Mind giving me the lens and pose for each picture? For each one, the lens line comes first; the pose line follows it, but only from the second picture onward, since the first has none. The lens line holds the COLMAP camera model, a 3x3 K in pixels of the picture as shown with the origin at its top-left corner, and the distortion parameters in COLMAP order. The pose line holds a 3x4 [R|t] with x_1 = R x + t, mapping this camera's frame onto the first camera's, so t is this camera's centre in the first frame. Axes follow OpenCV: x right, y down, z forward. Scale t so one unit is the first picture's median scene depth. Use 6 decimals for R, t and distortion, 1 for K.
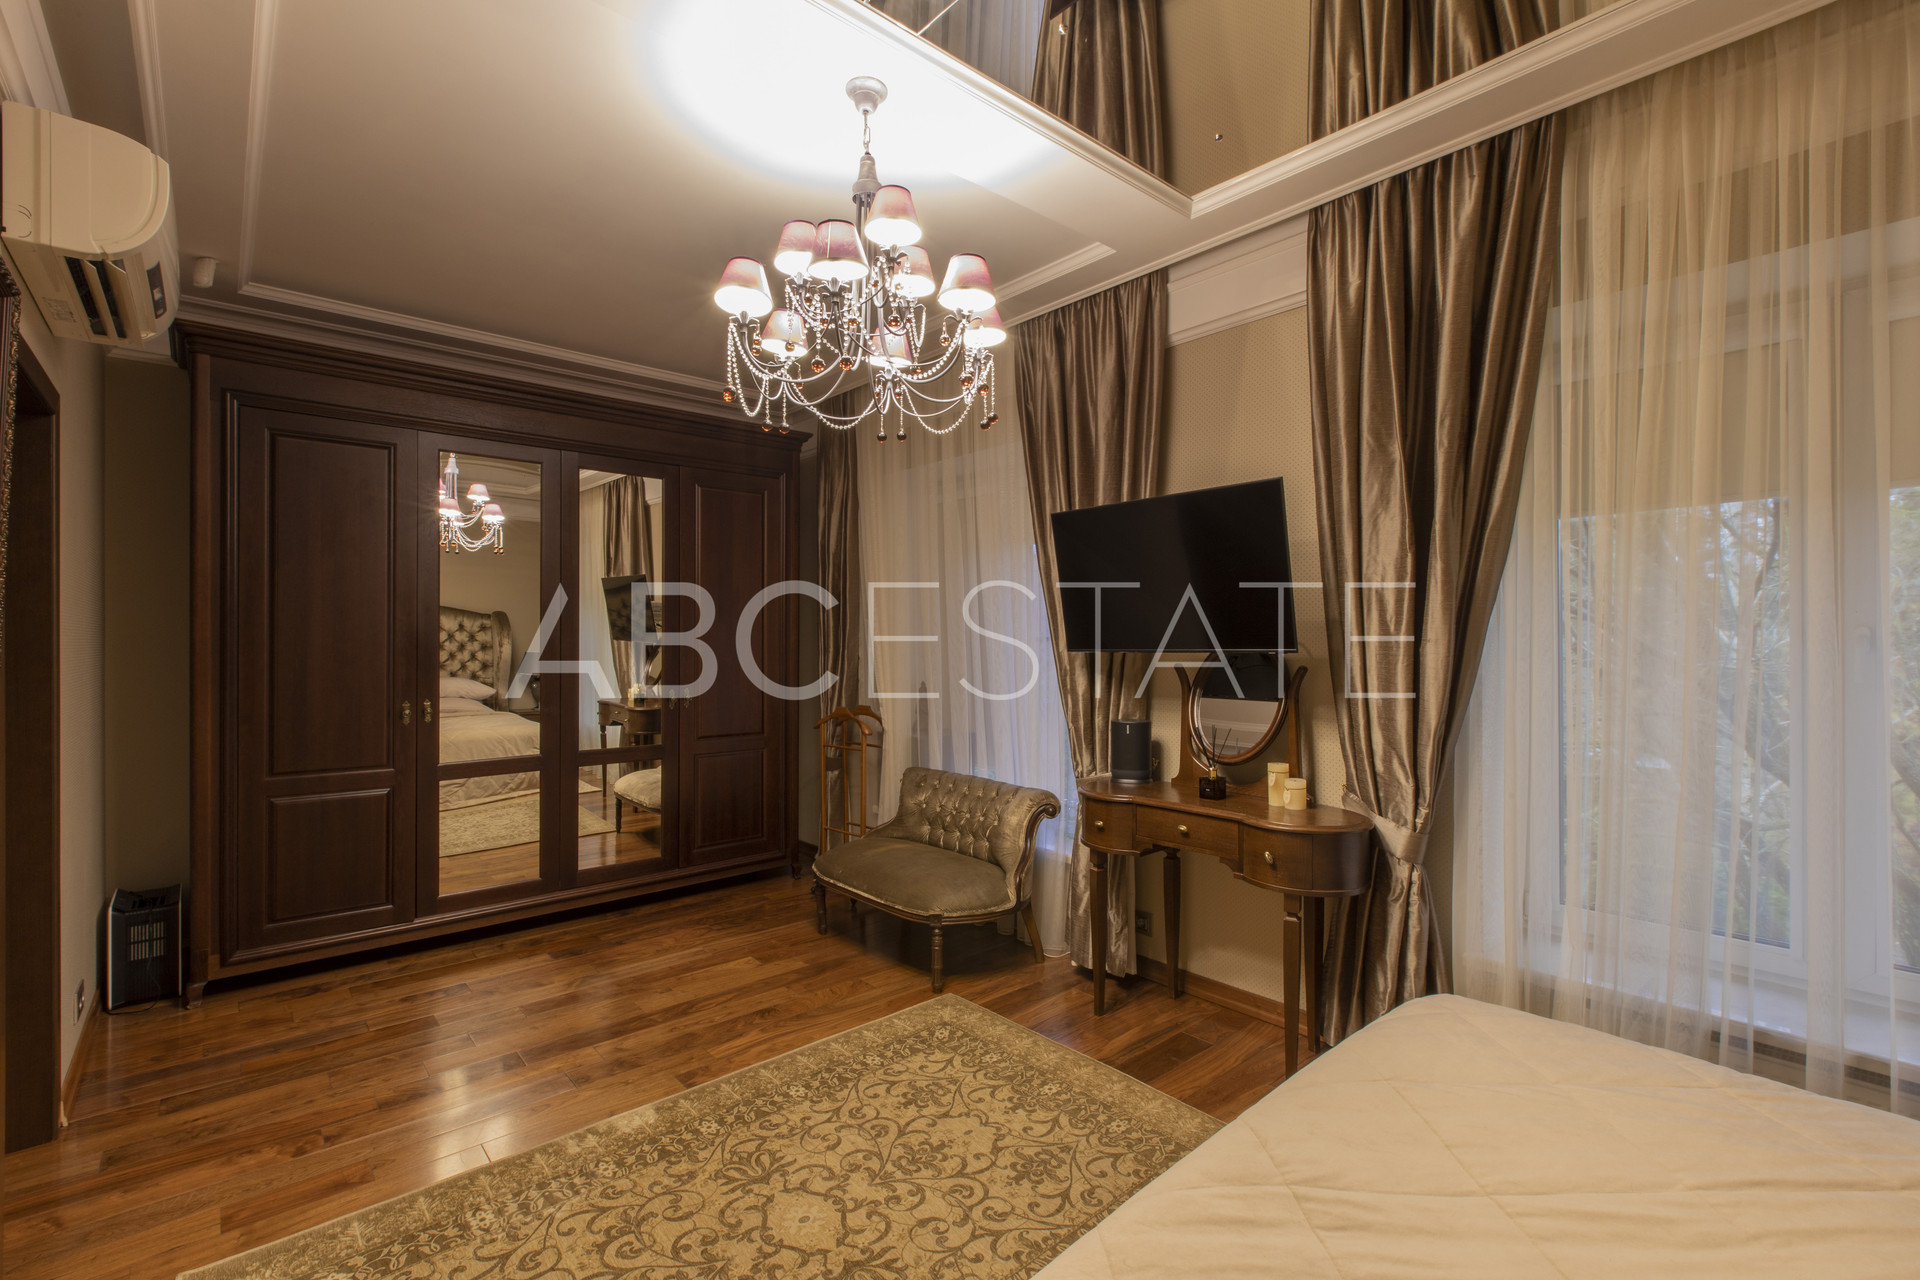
lens RADIAL K [[848.0, 0, 959.3], [0, 848.0, 641.9], [0, 0, 1]] dist [0.002776, -0.000402]
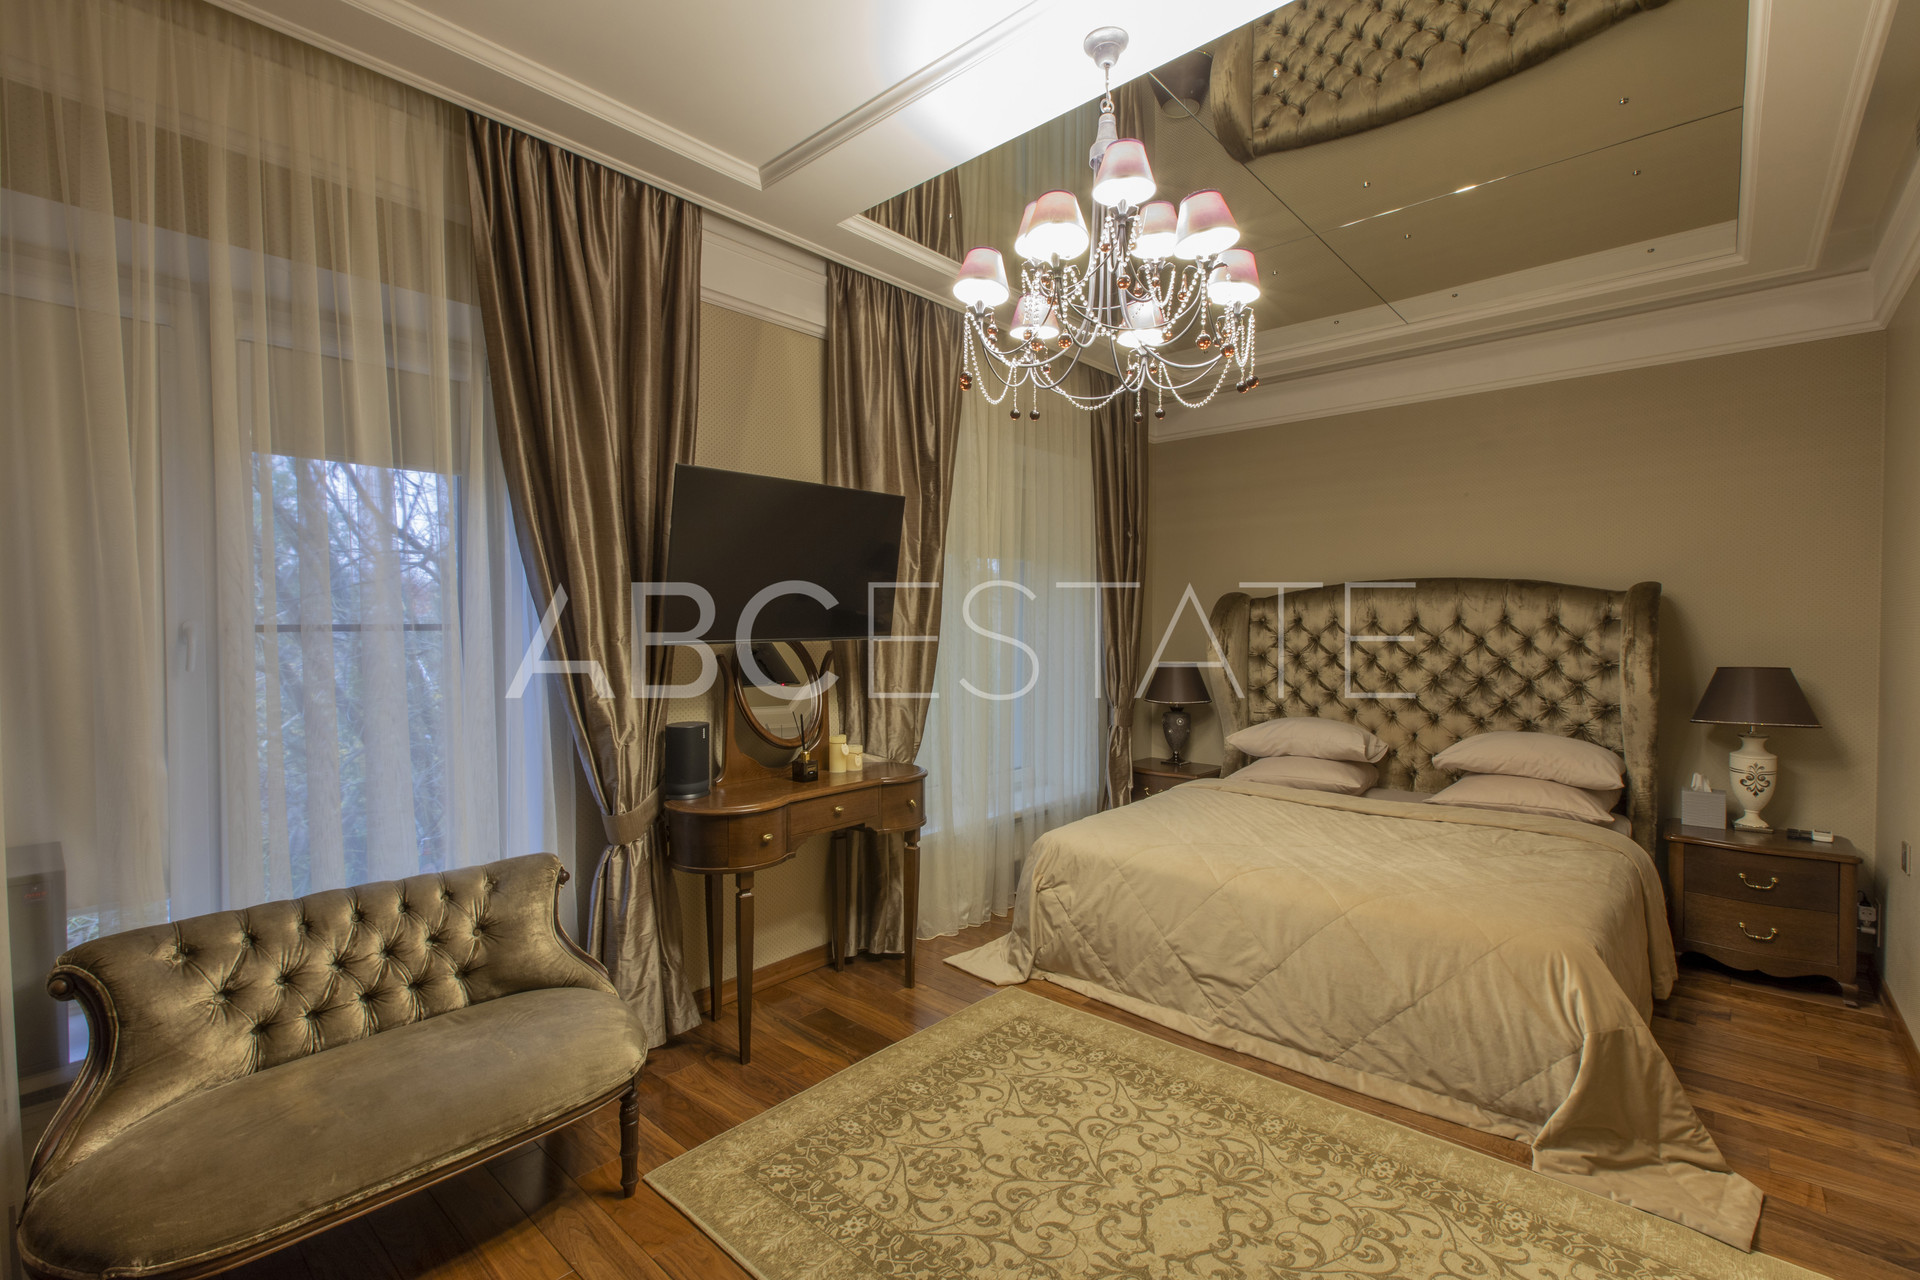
lens RADIAL K [[848.0, 0, 961.0], [0, 848.0, 645.5], [0, 0, 1]] dist [0.002776, -0.000402]
pose [[-0.125626, -0.021458, 0.991846, -0.861250], [0.003336, 0.999751, 0.022051, -0.004280], [-0.992072, 0.006079, -0.125523, 1.072879]]
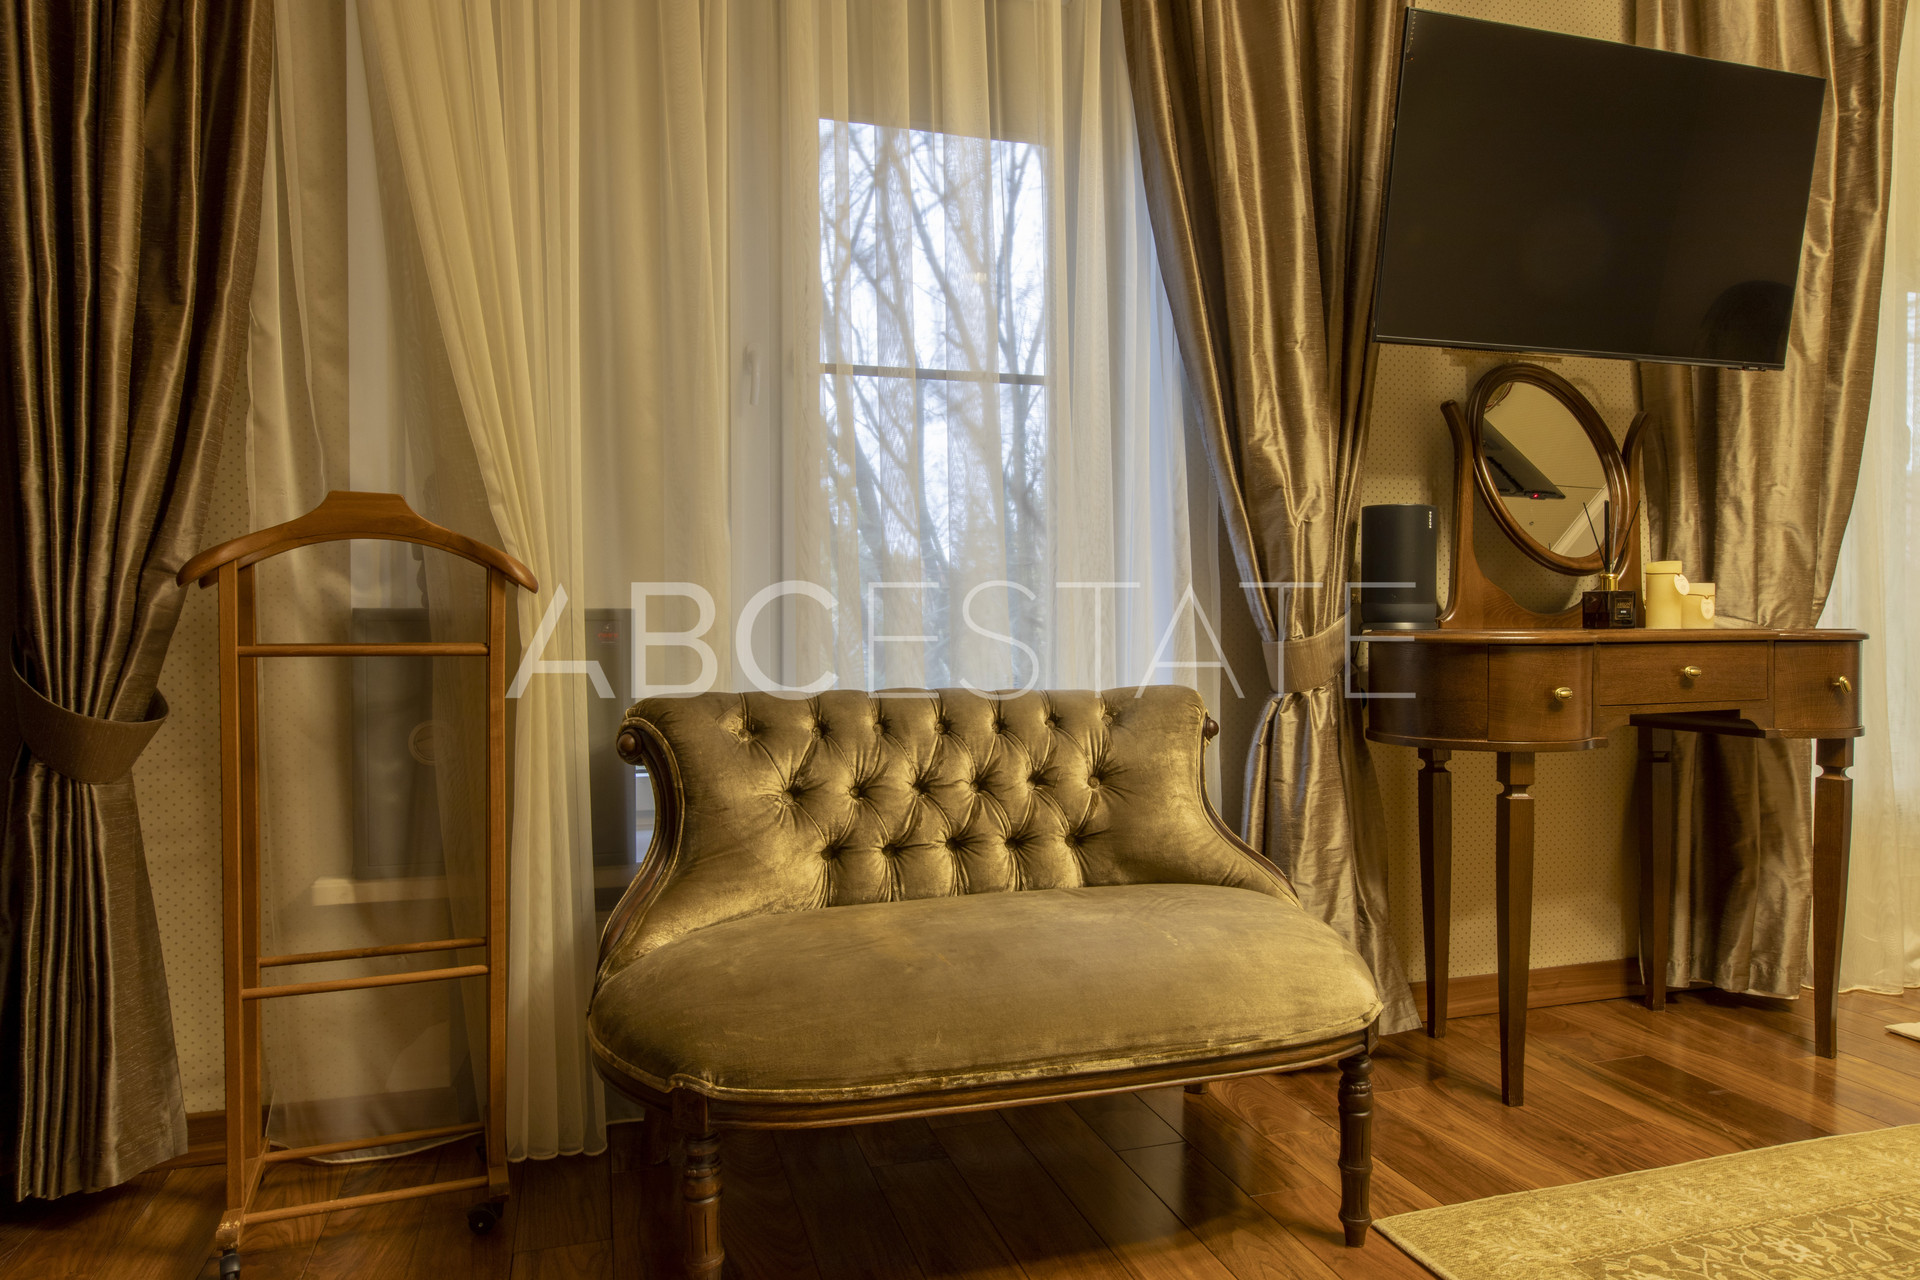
lens RADIAL K [[1213.8, 0, 962.4], [0, 1213.8, 636.0], [0, 0, 1]] dist [-0.004526, 0.000147]
pose [[0.409245, -0.015569, 0.912292, -0.696175], [0.006350, 0.999879, 0.014215, 0.201563], [-0.912403, -0.000024, 0.409294, 1.212809]]
